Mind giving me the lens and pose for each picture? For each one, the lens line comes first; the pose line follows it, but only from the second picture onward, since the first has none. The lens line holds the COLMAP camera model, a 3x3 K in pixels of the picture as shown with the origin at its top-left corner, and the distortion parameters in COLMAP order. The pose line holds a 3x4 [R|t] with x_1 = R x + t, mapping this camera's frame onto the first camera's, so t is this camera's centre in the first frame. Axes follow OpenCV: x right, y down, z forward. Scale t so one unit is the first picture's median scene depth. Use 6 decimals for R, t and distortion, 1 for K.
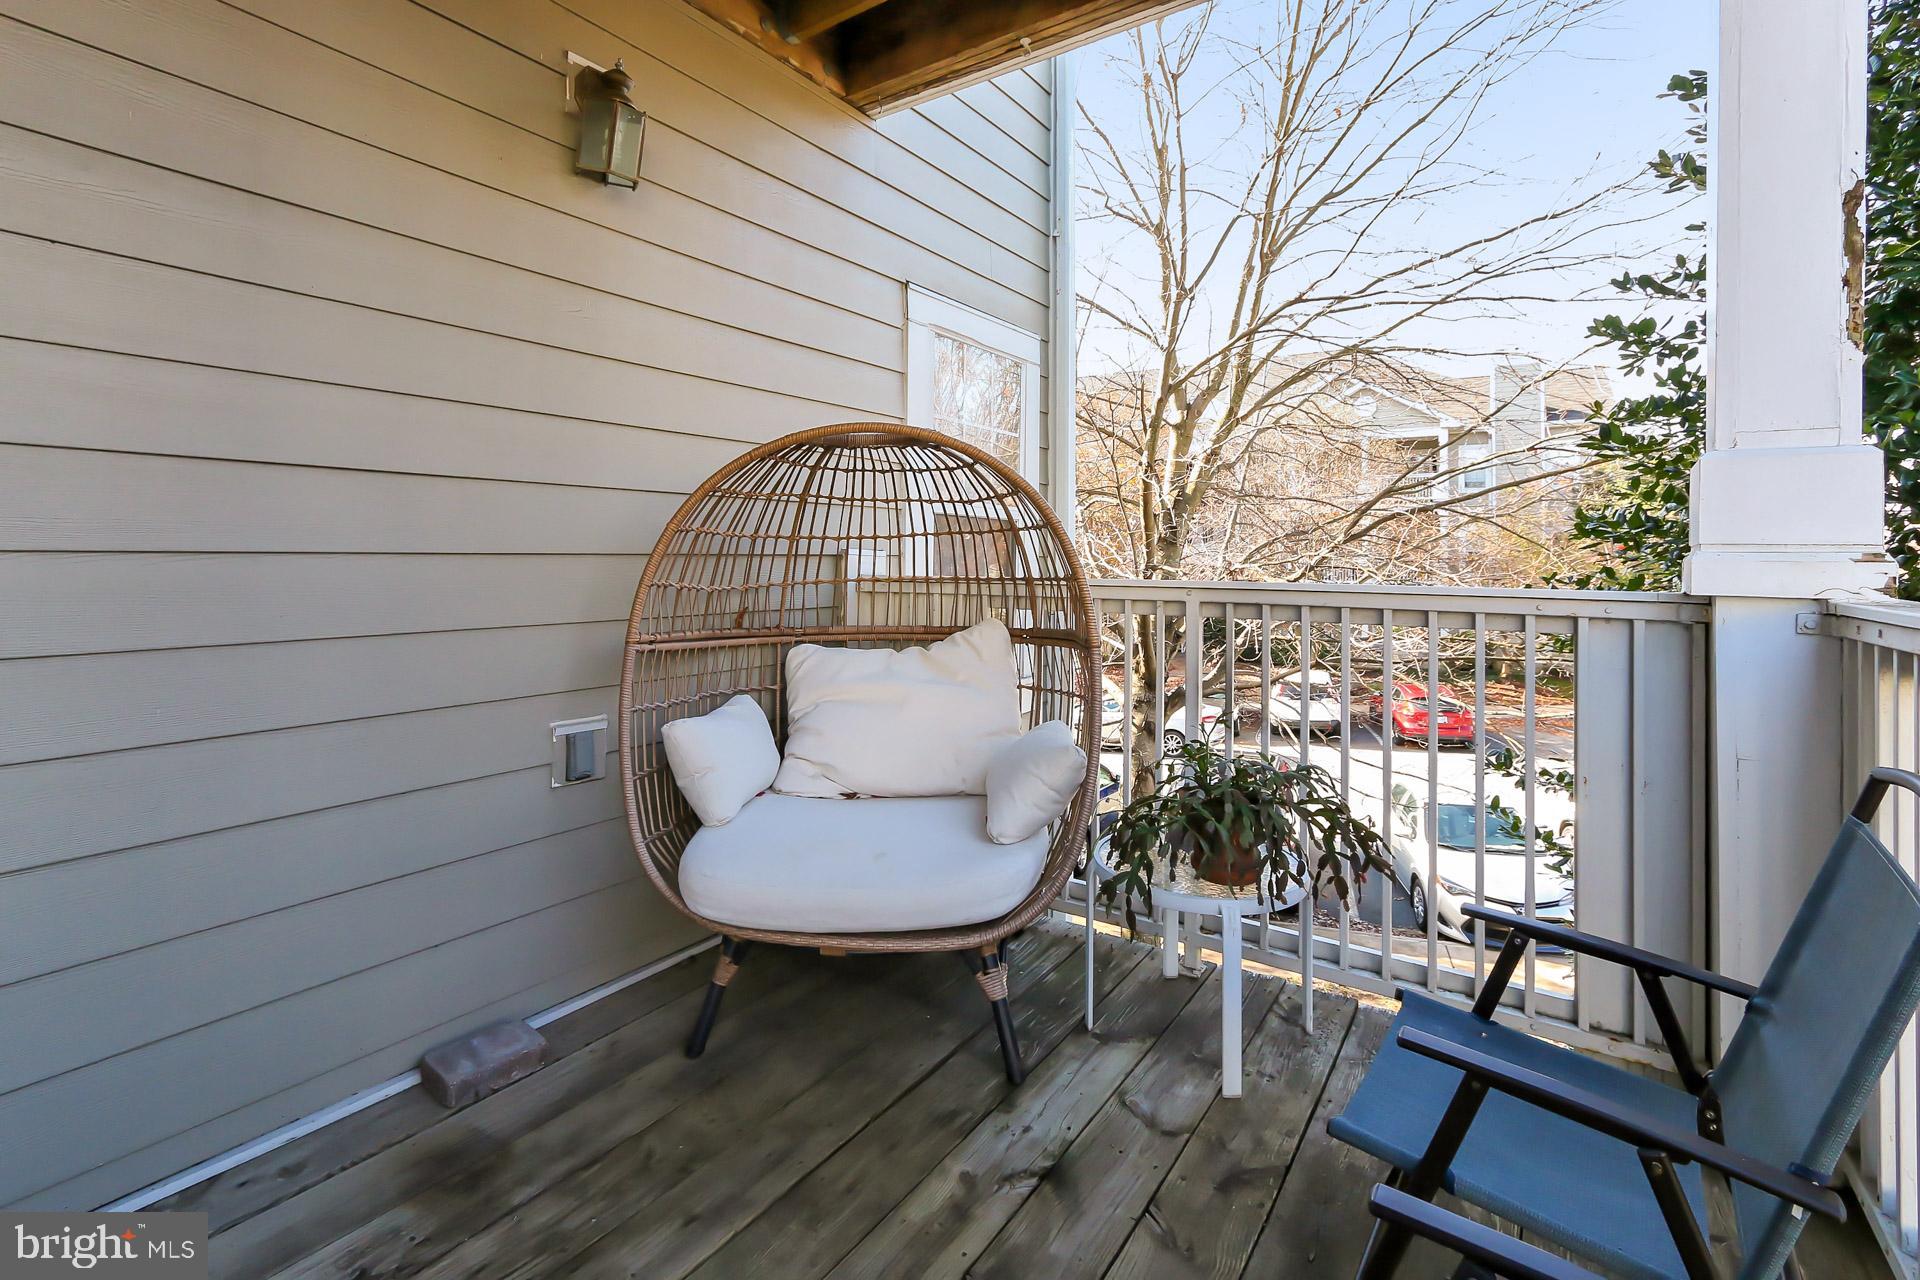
lens RADIAL K [[877.4, 0, 936.3], [0, 877.4, 553.6], [0, 0, 1]] dist [-0.001835, -0.000261]
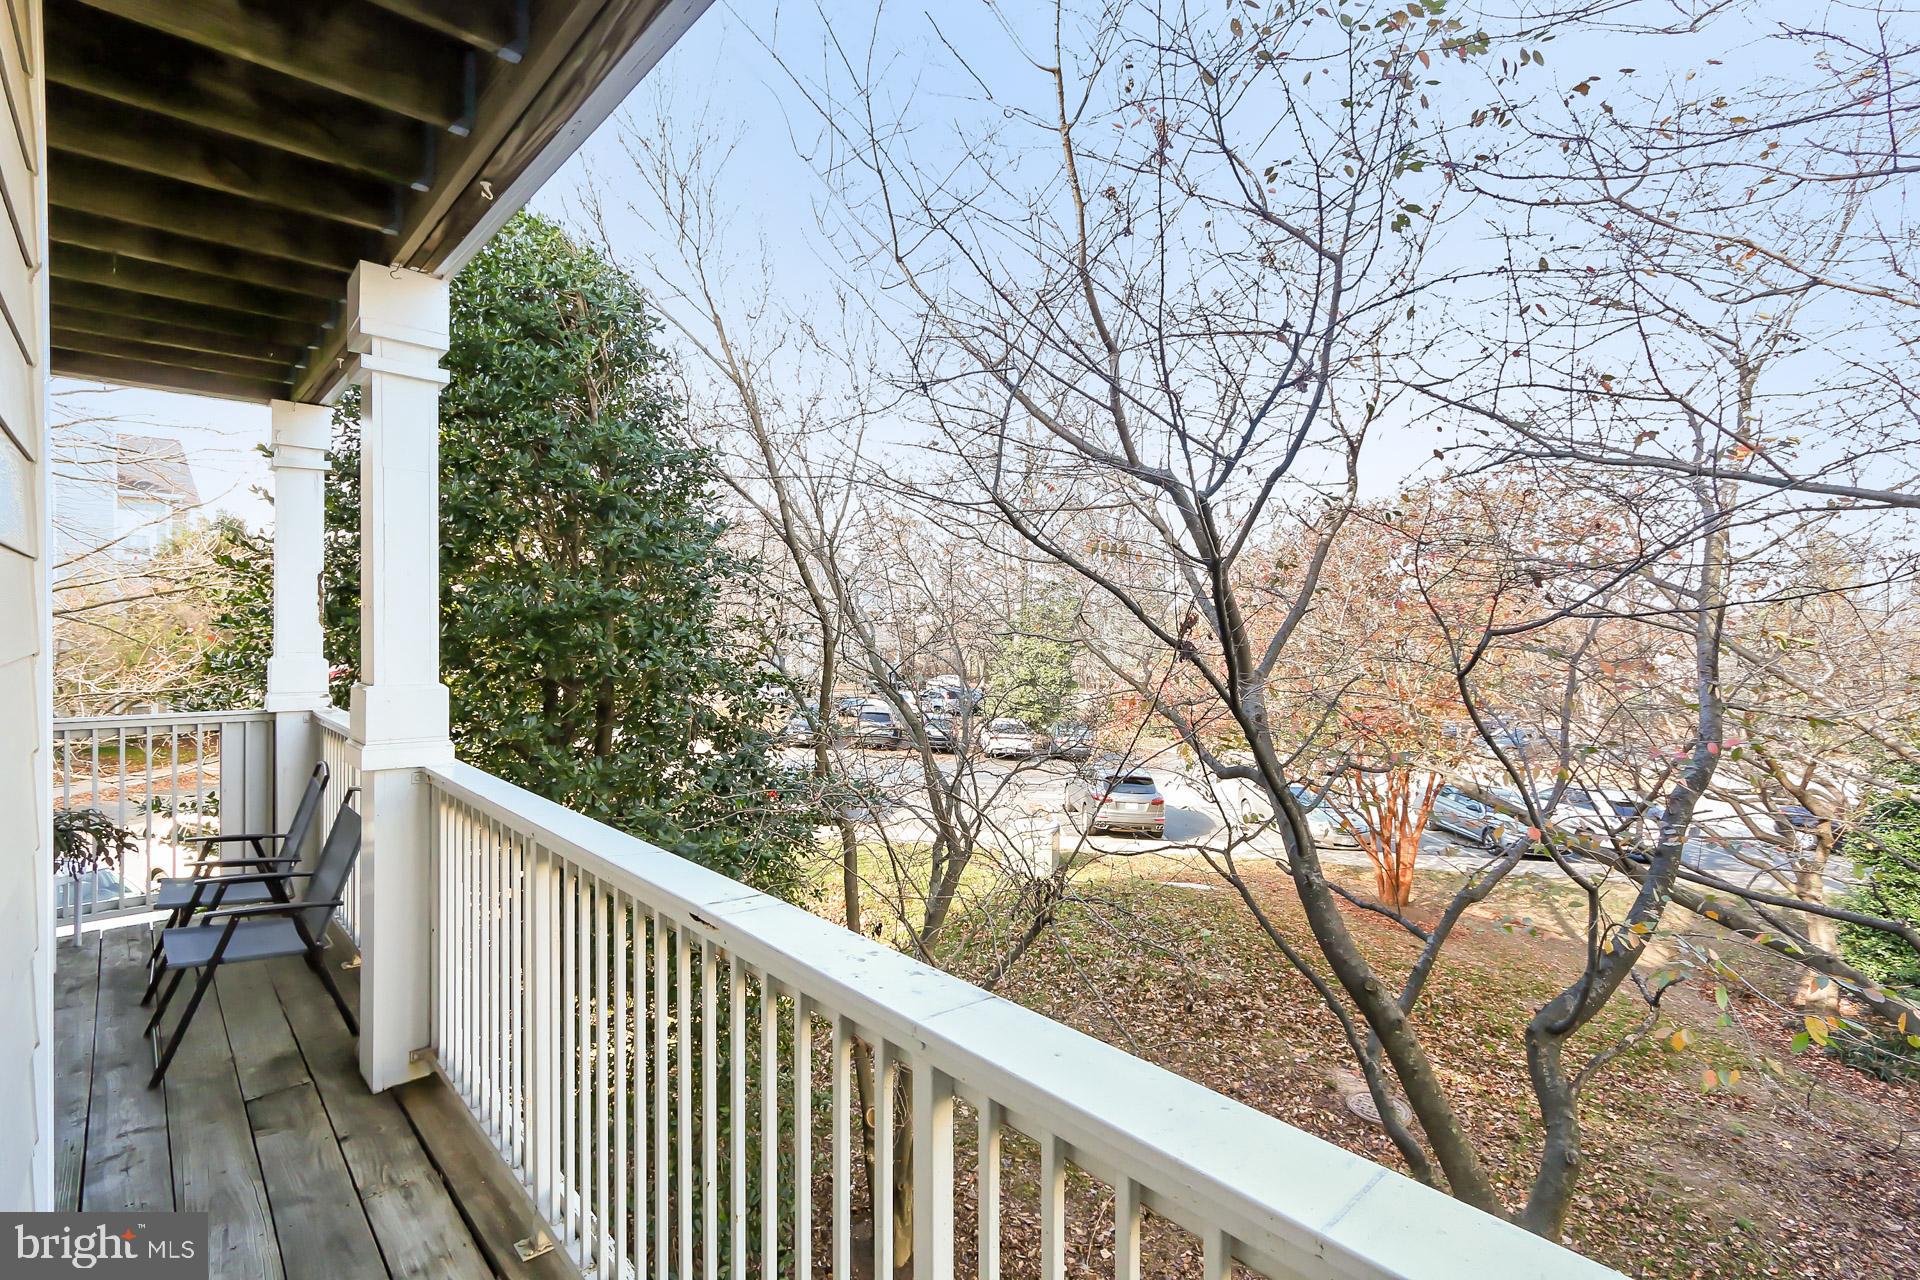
lens RADIAL K [[877.4, 0, 959.3], [0, 877.4, 626.7], [0, 0, 1]] dist [-0.001835, -0.000261]
pose [[0.186749, -0.008830, 0.982368, -1.277907], [-0.010431, 0.999885, 0.010970, -0.241534], [-0.982352, -0.012295, 0.186636, -1.463353]]
